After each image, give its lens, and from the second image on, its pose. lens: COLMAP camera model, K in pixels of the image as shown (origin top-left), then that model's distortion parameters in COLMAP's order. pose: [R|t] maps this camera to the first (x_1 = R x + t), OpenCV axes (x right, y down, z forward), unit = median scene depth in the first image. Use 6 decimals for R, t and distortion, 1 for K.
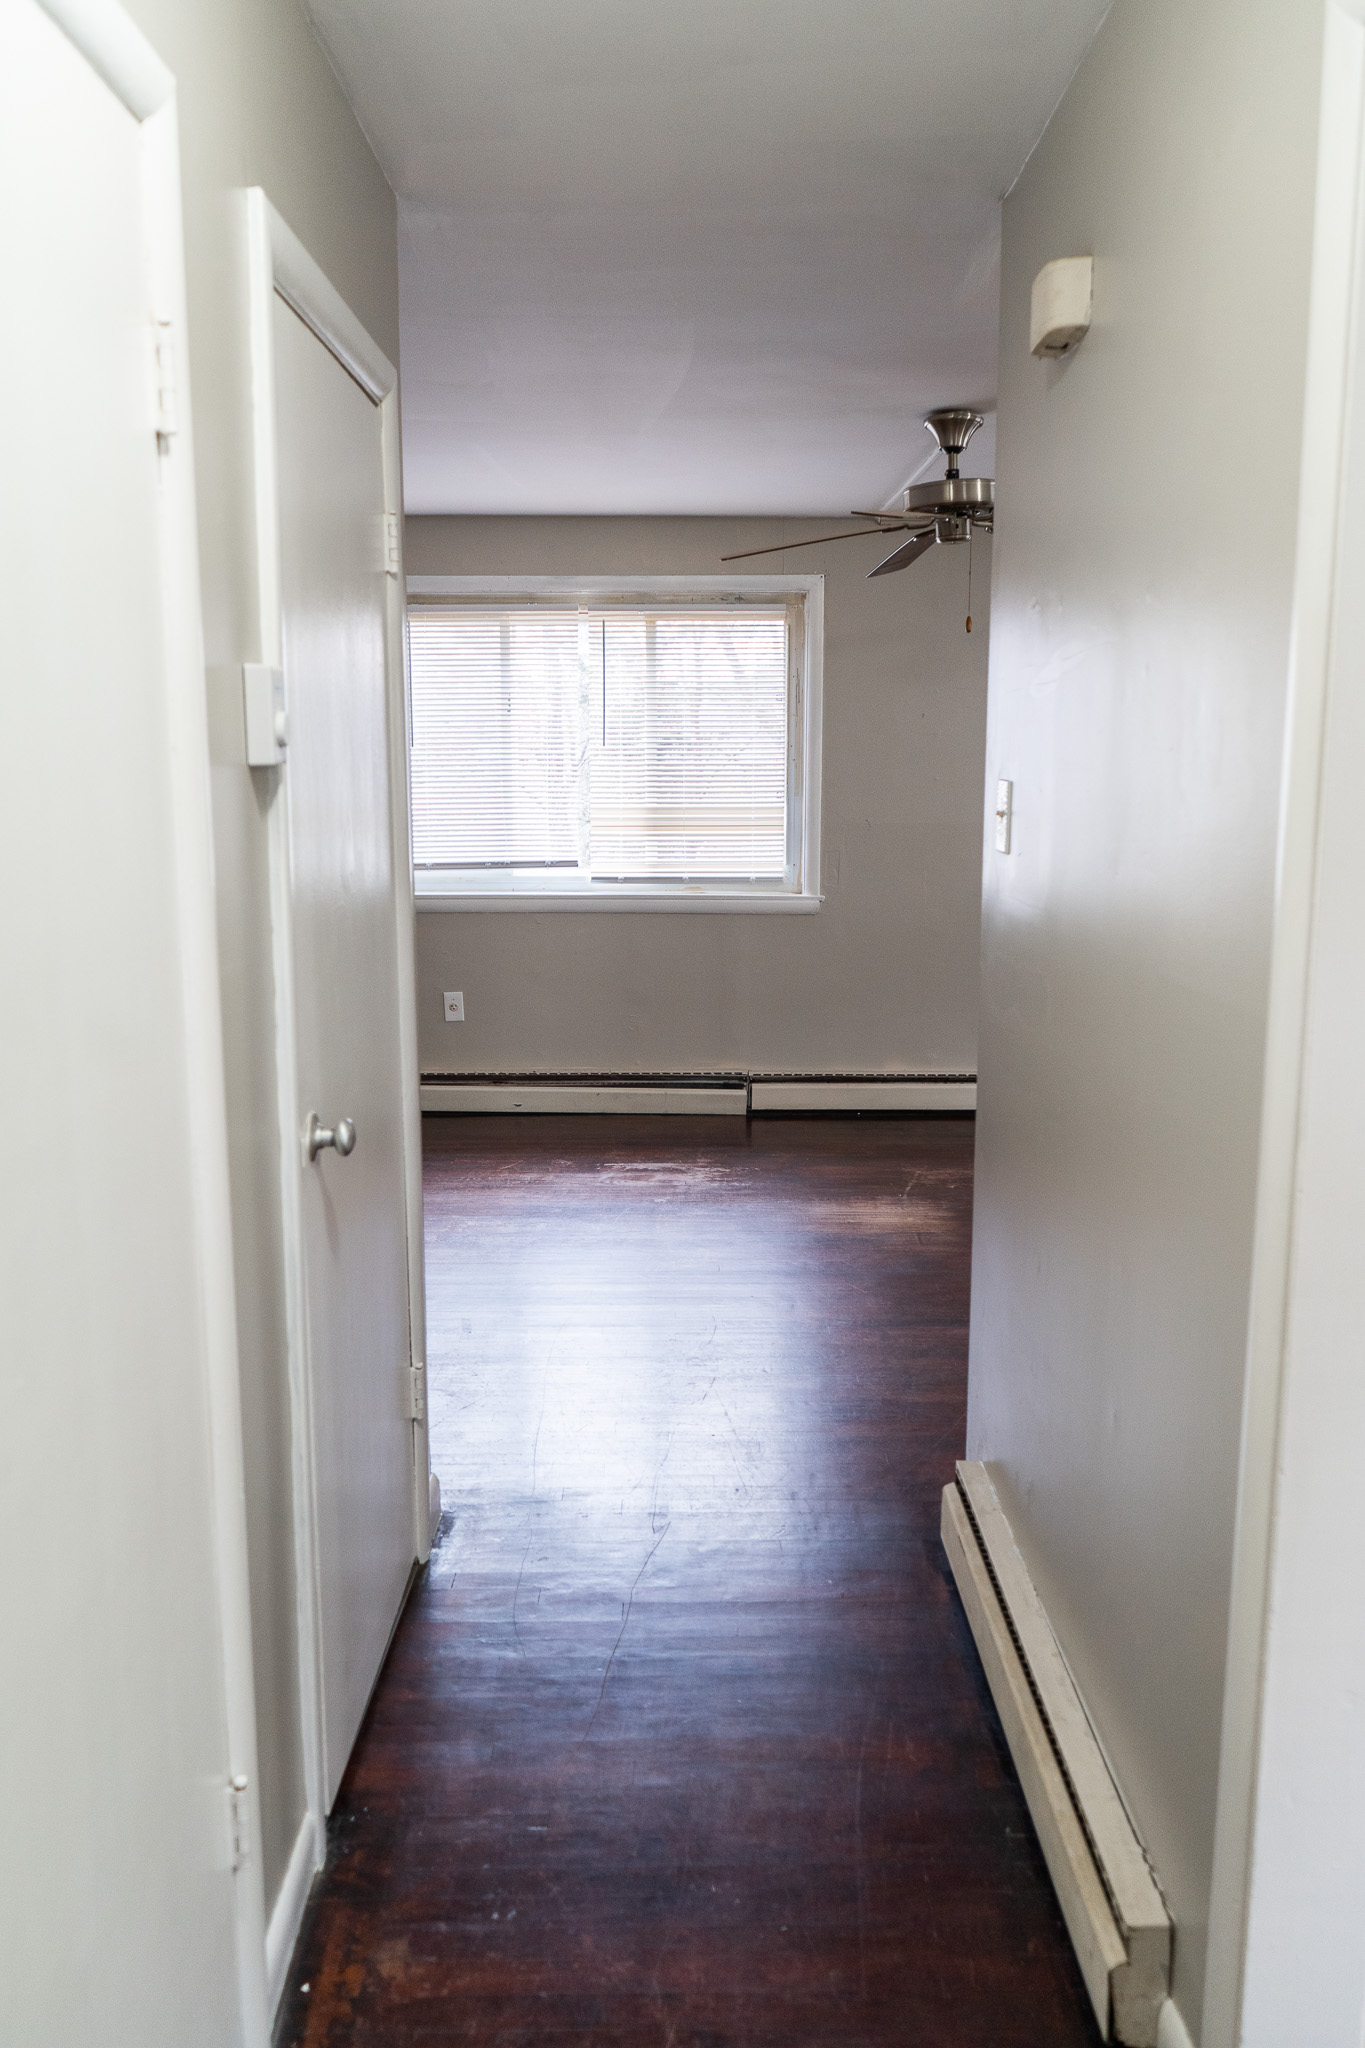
lens RADIAL K [[1635.4, 0, 682.5], [0, 1635.4, 1024.0], [0, 0, 1]] dist [0.008559, 0.005848]
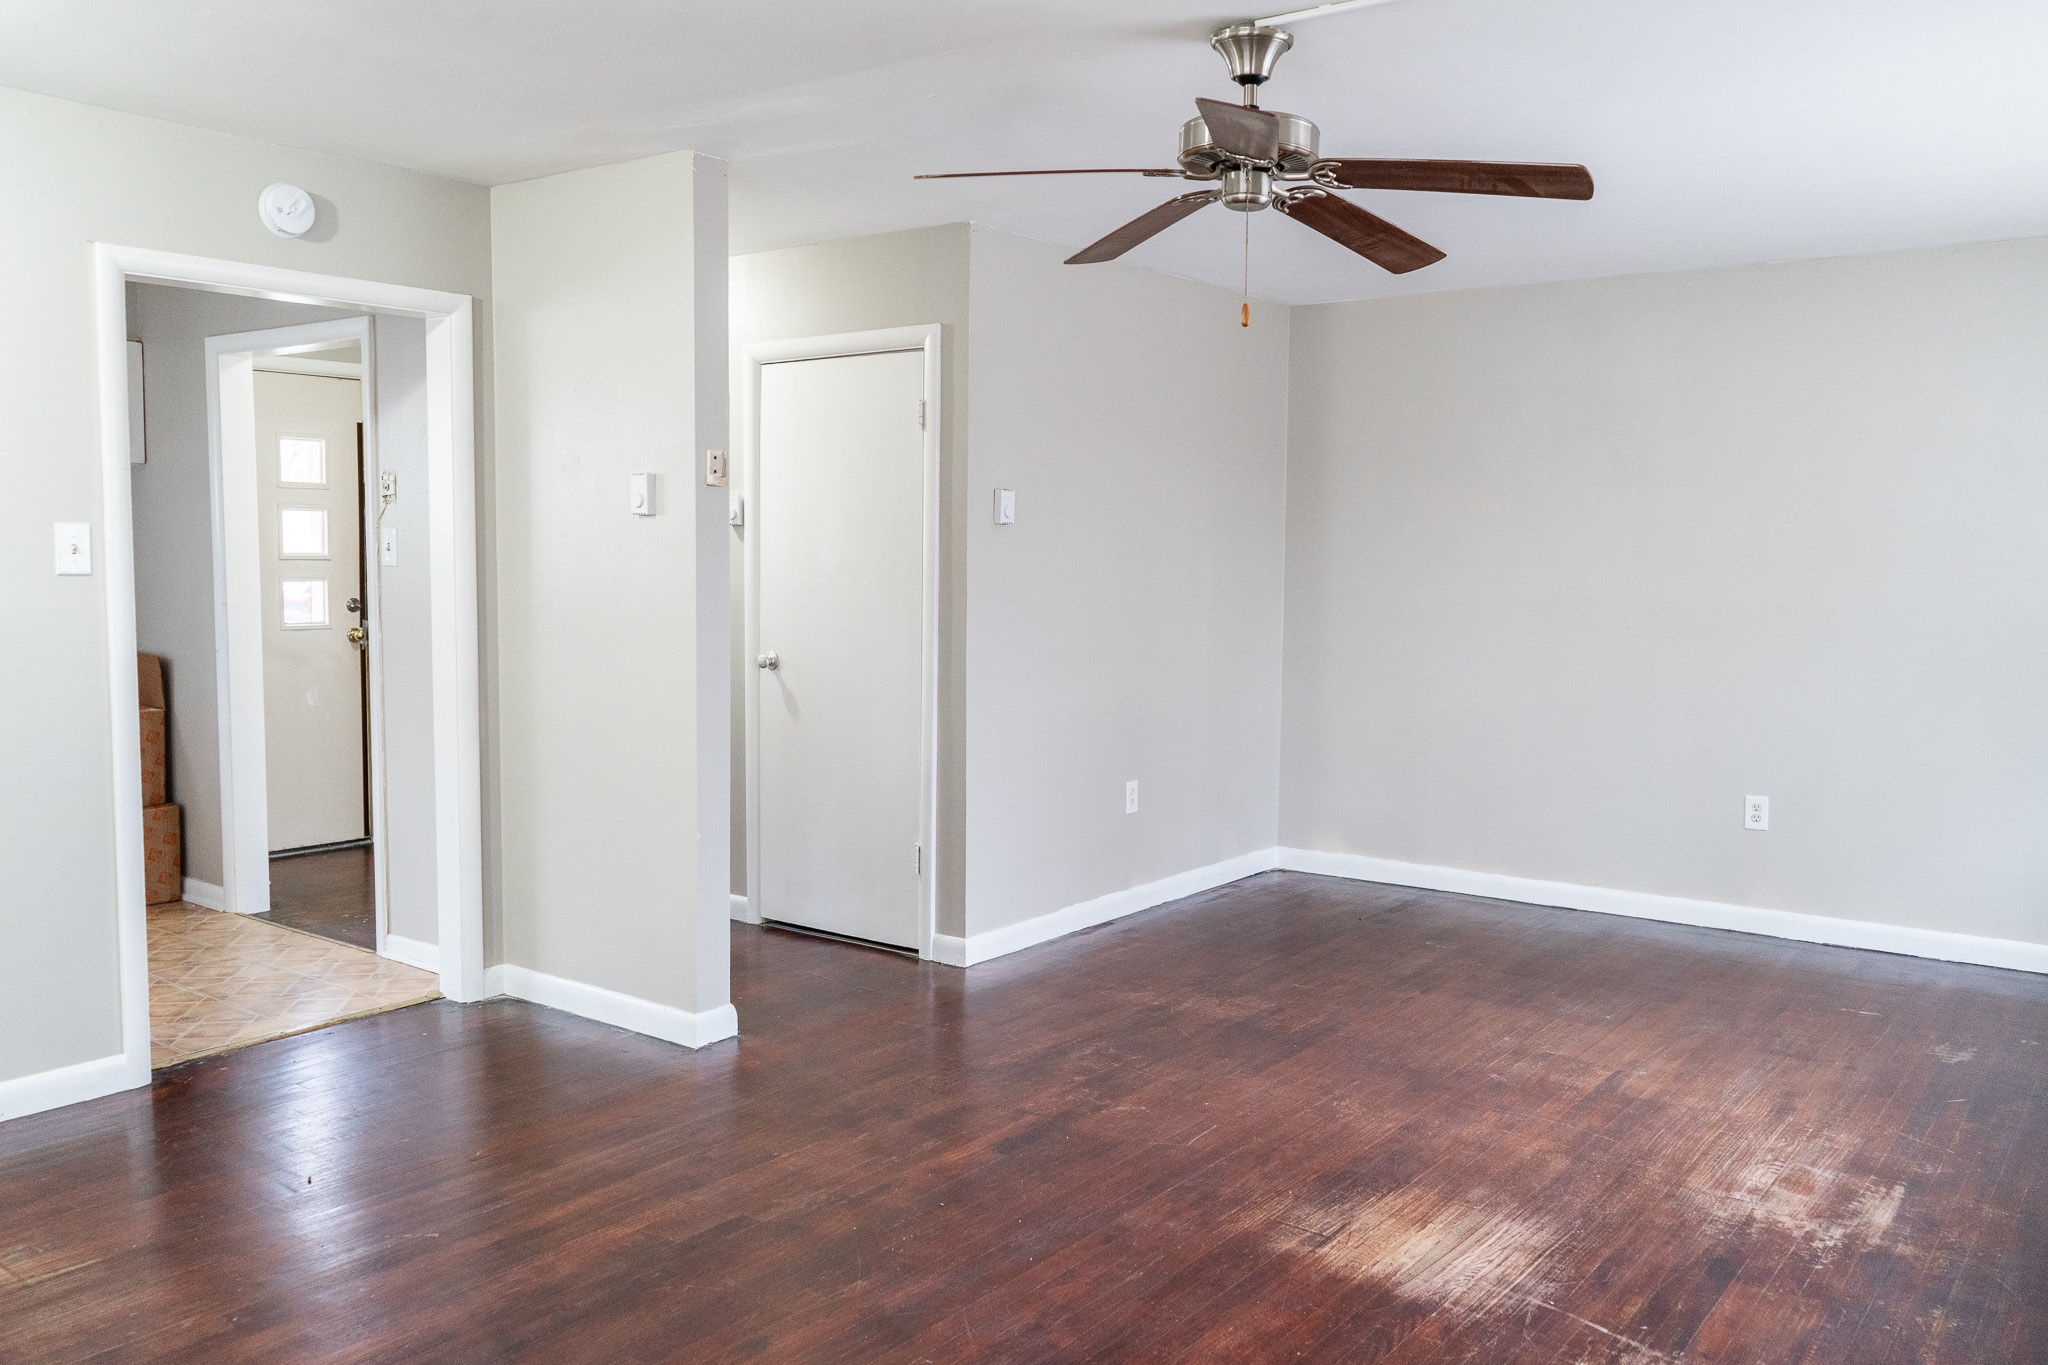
lens RADIAL K [[1635.4, 0, 1024.0], [0, 1635.4, 682.5], [0, 0, 1]] dist [0.008559, 0.005848]
pose [[-0.598571, 0.061742, -0.798687, 0.631489], [-0.132196, 0.975742, 0.174503, -0.161436], [0.790087, 0.210036, -0.575889, 1.079977]]
